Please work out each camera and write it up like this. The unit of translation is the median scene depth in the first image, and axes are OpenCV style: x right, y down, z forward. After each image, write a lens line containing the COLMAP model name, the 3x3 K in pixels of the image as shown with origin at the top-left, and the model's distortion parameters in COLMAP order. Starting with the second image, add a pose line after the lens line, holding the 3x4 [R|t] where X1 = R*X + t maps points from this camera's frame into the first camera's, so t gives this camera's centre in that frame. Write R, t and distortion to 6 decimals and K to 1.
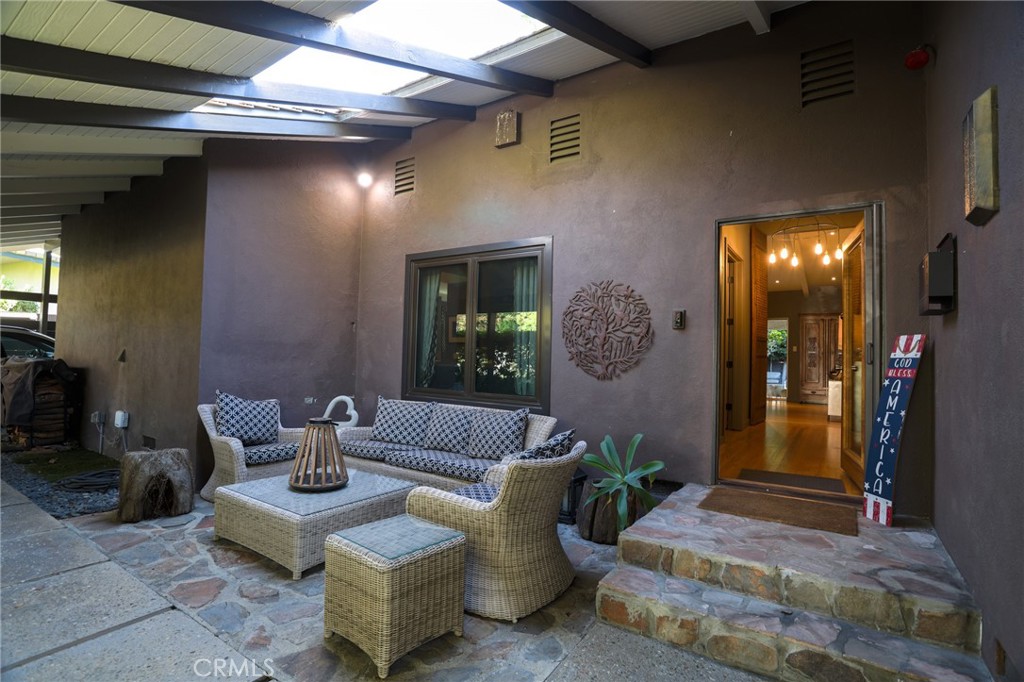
lens RADIAL K [[469.9, 0, 512.0], [0, 469.9, 341.0], [0, 0, 1]] dist [0.000054, 0.000010]
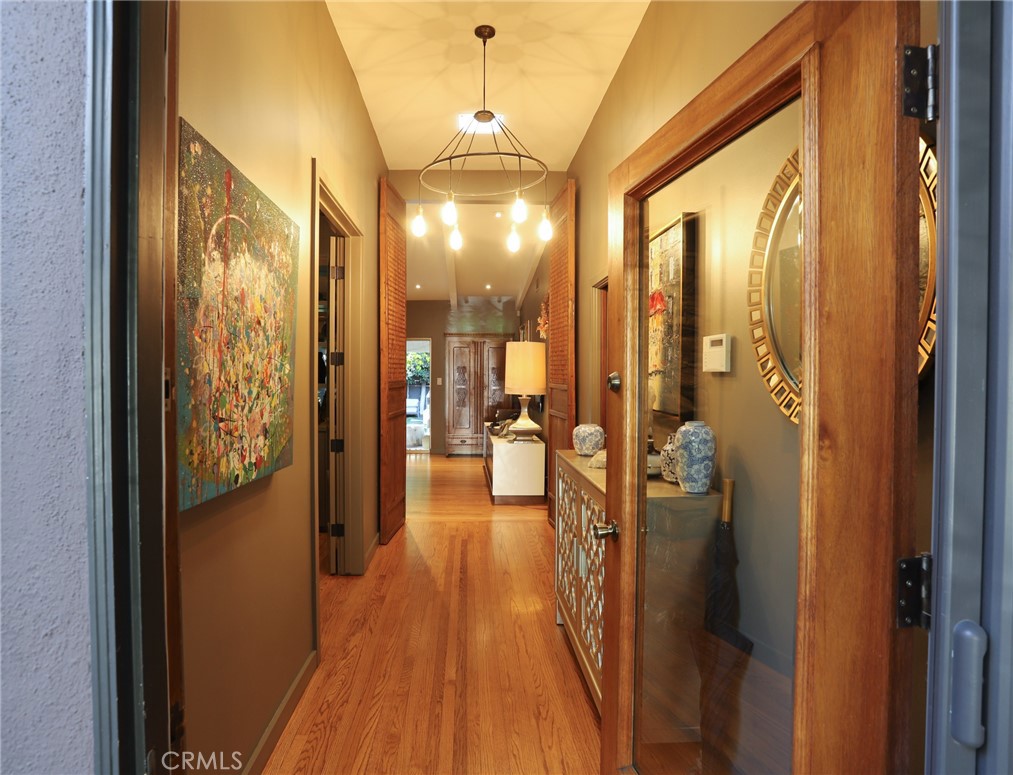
lens RADIAL K [[633.0, 0, 506.5], [0, 633.0, 387.5], [0, 0, 1]] dist [-0.002321, -0.000151]
pose [[0.792728, -0.029045, 0.608883, 0.095587], [0.002604, 0.999016, 0.044265, -0.018339], [-0.609570, -0.033505, 0.792024, 0.176493]]
